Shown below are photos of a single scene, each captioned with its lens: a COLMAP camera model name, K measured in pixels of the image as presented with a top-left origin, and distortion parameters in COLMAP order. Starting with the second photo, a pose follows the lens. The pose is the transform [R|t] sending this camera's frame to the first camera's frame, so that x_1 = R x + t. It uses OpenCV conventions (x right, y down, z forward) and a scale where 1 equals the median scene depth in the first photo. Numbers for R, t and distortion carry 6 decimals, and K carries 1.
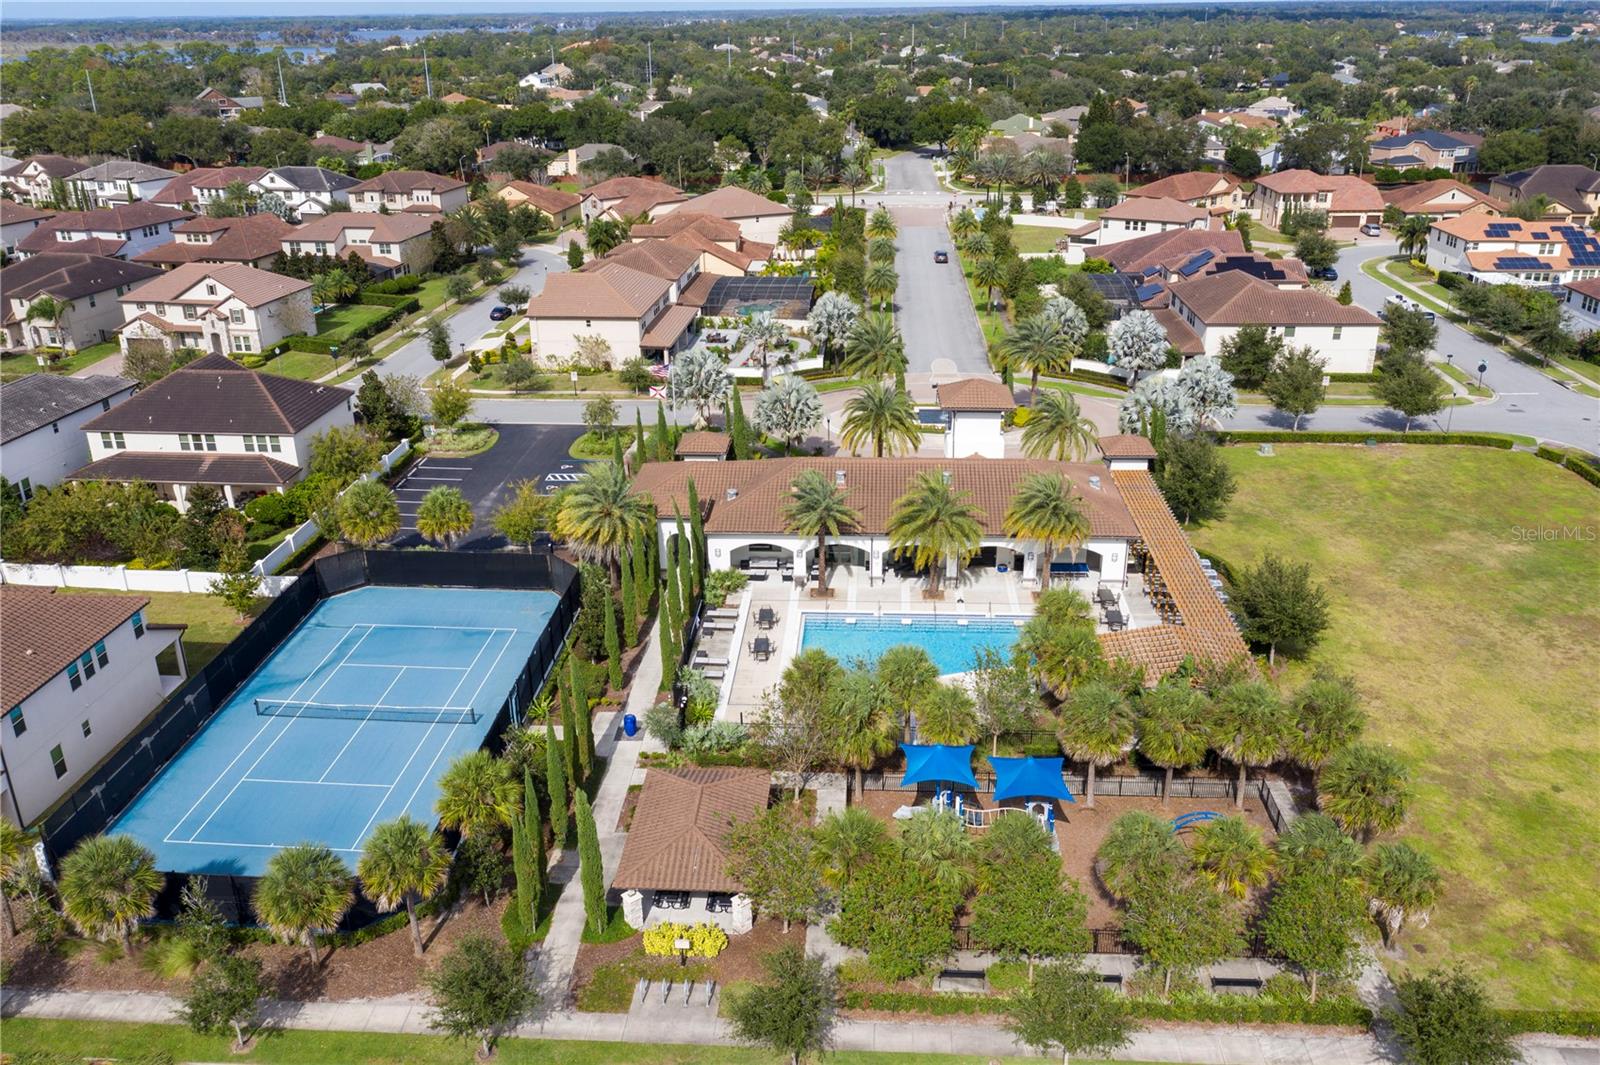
lens RADIAL K [[1269.3, 0, 800.0], [0, 1269.3, 532.5], [0, 0, 1]] dist [0.004159, -0.001609]
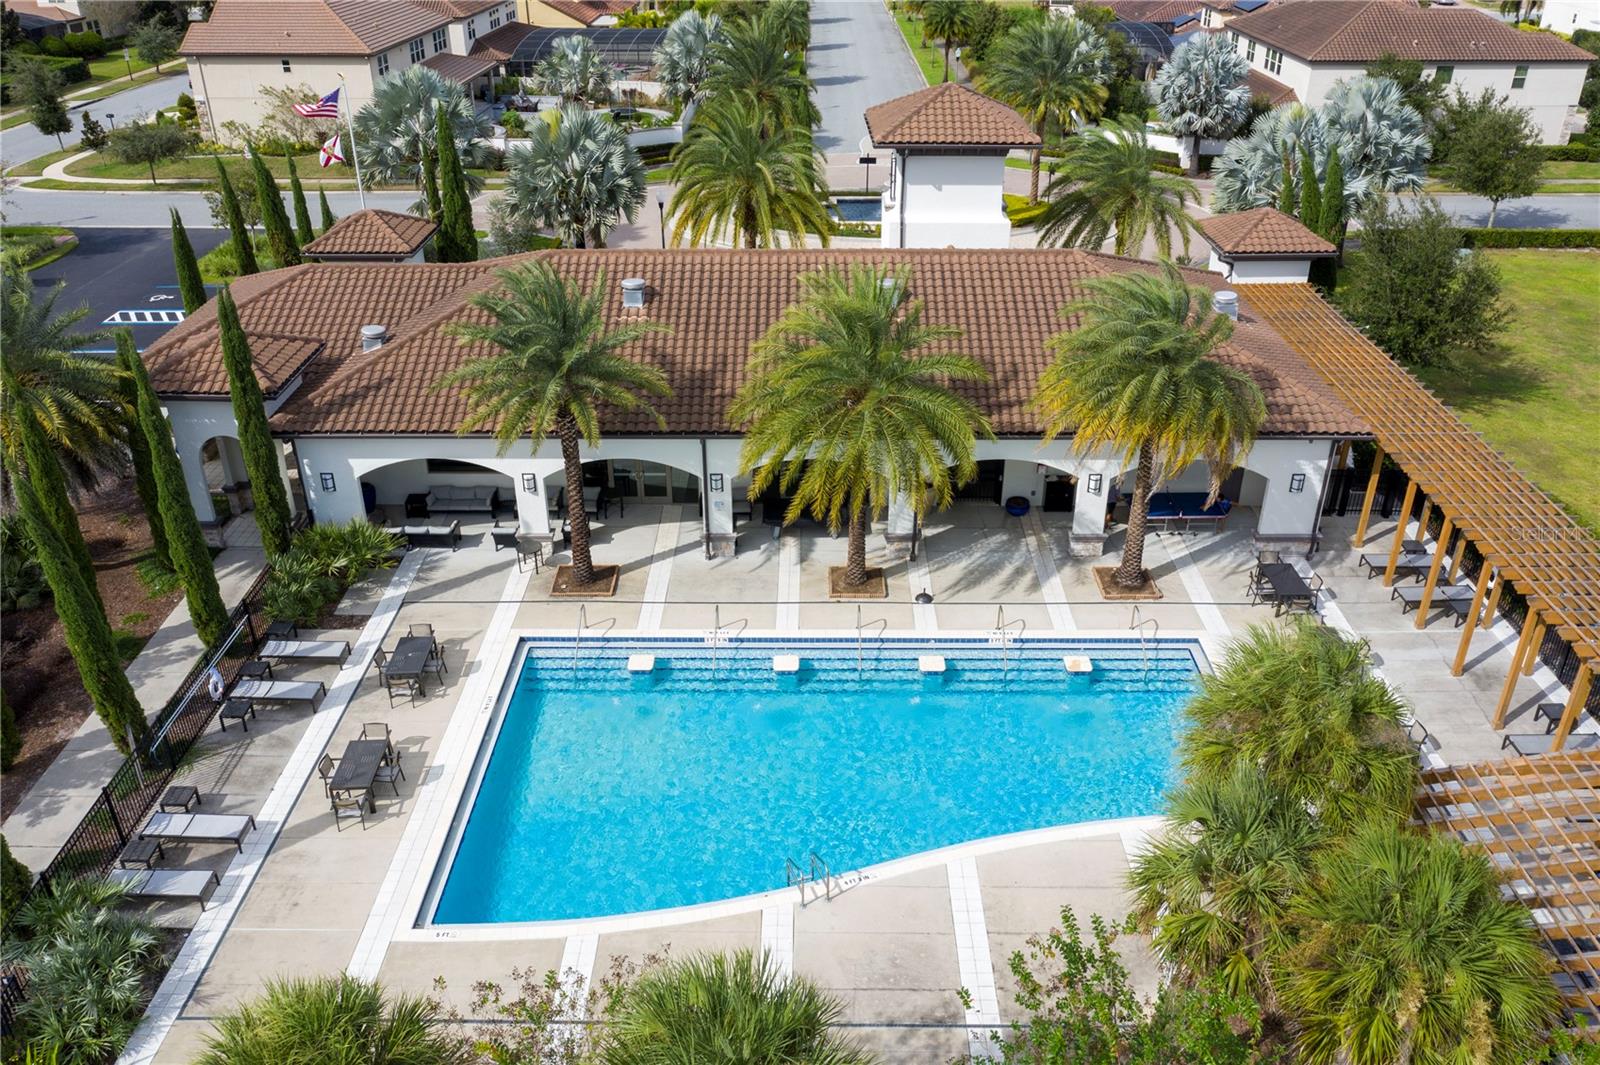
lens RADIAL K [[1269.3, 0, 800.0], [0, 1269.3, 532.5], [0, 0, 1]] dist [0.004159, -0.001609]
pose [[0.998652, -0.016088, 0.049343, 0.064604], [0.010906, 0.994565, 0.103544, -0.008582], [-0.050741, -0.102866, 0.993400, 0.577374]]
